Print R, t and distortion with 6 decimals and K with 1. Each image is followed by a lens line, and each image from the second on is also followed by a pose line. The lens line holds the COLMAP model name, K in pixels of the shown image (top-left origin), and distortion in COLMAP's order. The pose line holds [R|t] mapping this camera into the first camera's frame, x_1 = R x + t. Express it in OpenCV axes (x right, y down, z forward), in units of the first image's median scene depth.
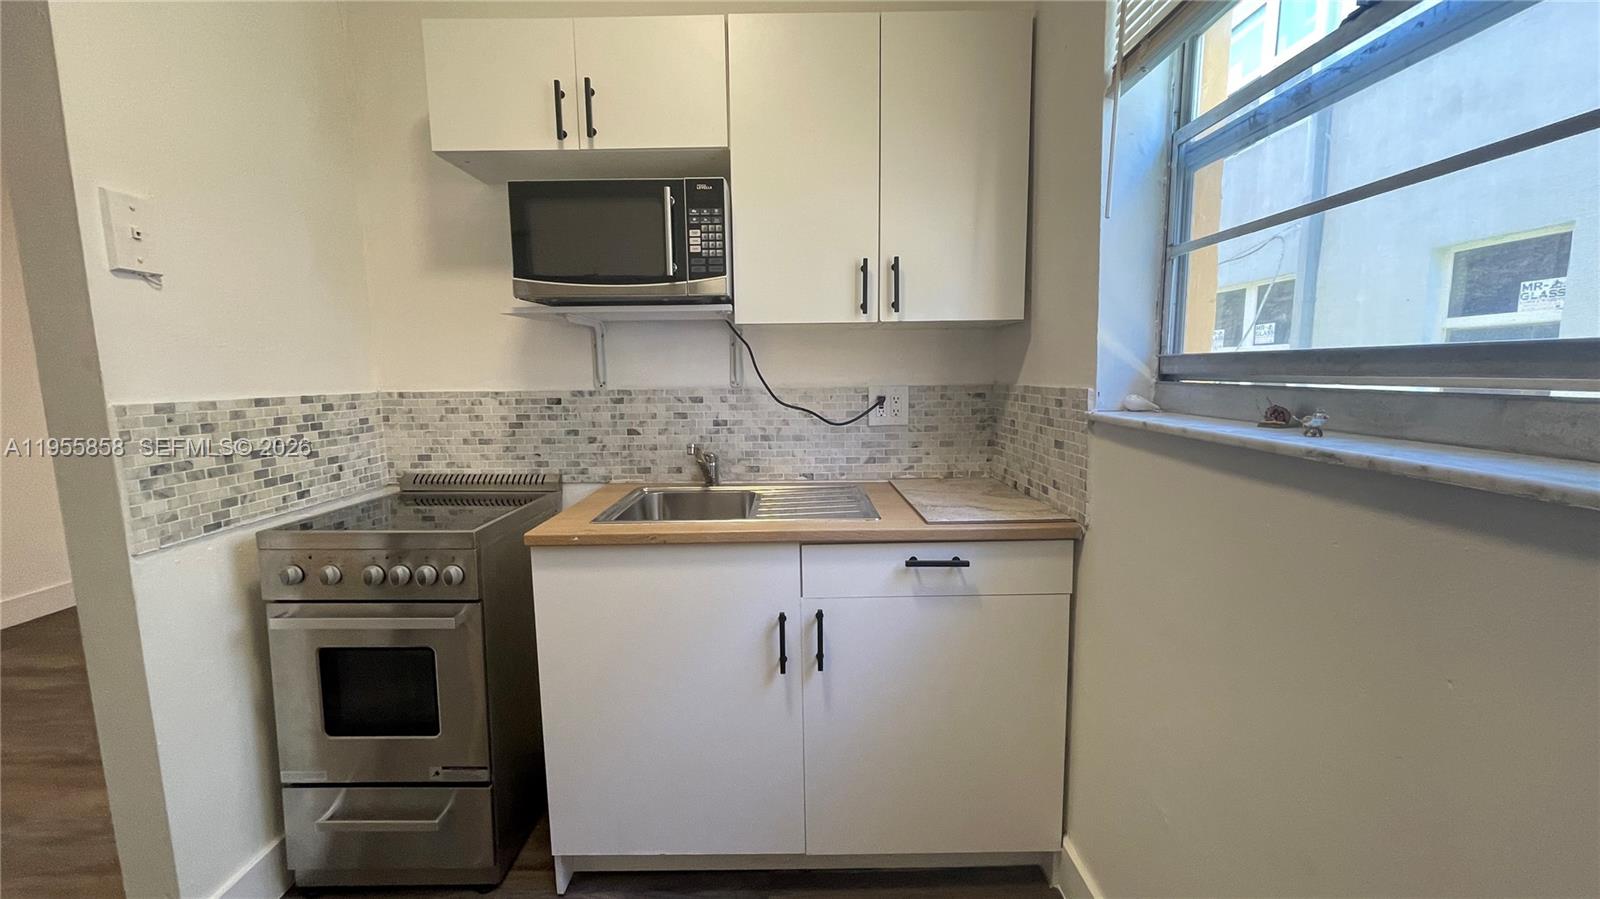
lens RADIAL K [[644.5, 0, 793.7], [0, 644.5, 453.5], [0, 0, 1]] dist [0.000136, -0.000007]
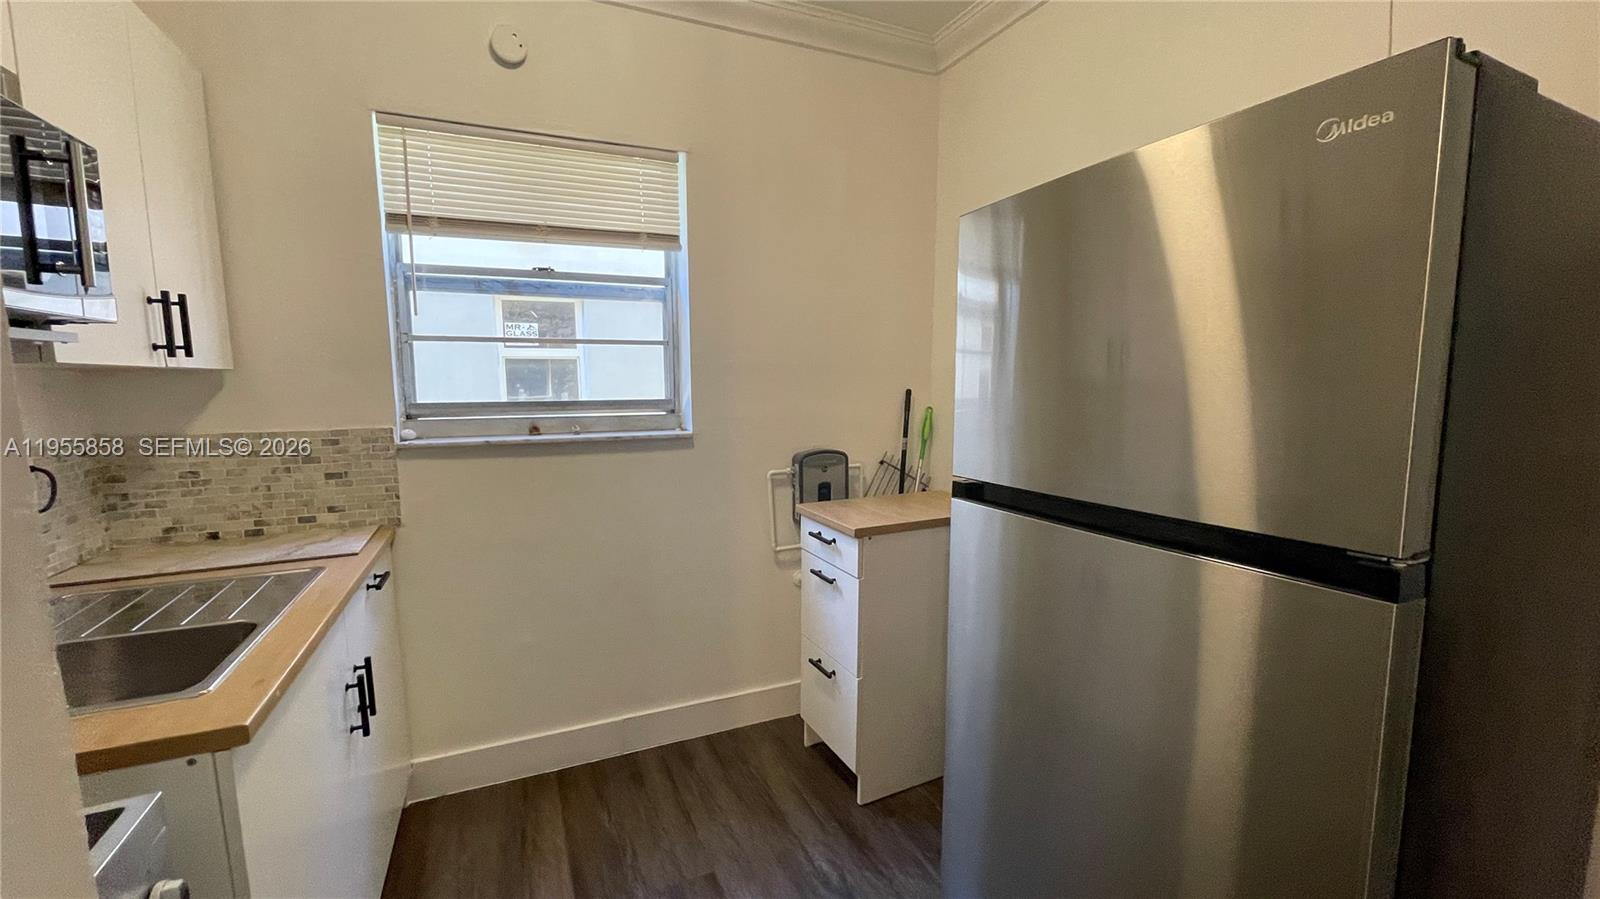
lens RADIAL K [[644.2, 0, 793.0], [0, 644.2, 452.6], [0, 0, 1]] dist [-0.007315, 0.000199]
pose [[-0.412381, -0.089575, 0.906597, -0.794742], [0.125822, 0.980017, 0.154062, -0.102356], [-0.902281, 0.177603, -0.392870, 0.516010]]
